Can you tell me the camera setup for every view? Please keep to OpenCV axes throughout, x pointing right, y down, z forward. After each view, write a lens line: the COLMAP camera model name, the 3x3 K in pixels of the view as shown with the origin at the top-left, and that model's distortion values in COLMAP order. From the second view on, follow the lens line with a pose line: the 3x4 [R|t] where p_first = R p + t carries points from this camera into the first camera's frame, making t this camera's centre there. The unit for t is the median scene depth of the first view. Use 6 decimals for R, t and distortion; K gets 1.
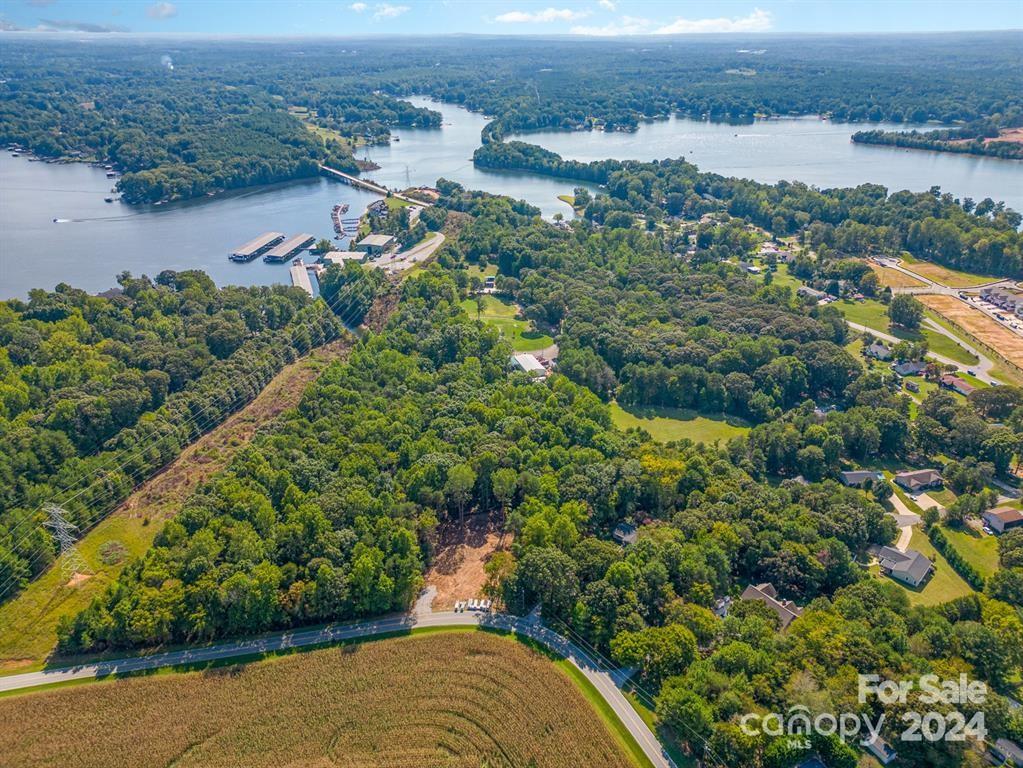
lens RADIAL K [[717.4, 0, 518.3], [0, 717.4, 382.1], [0, 0, 1]] dist [0.064848, -0.060776]
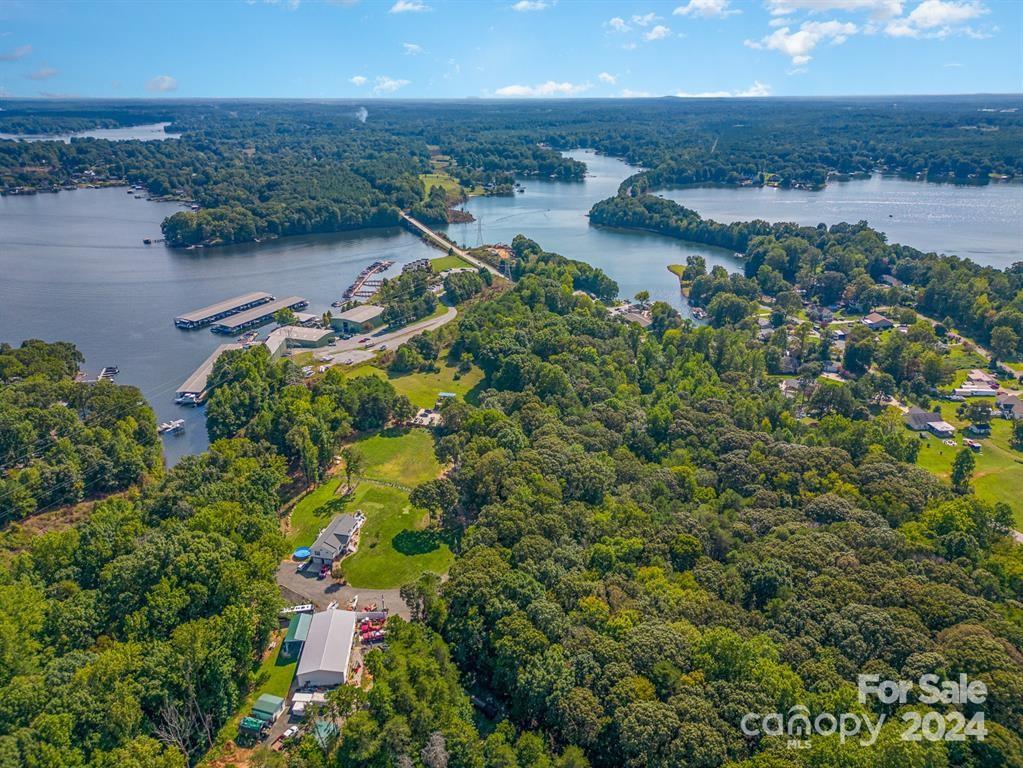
lens RADIAL K [[717.4, 0, 515.6], [0, 717.4, 387.2], [0, 0, 1]] dist [0.064848, -0.060776]
pose [[0.963205, 0.100290, -0.249354, 0.102008], [-0.117148, 0.991663, -0.053673, -0.078648], [0.241893, 0.080910, 0.966924, 0.265995]]
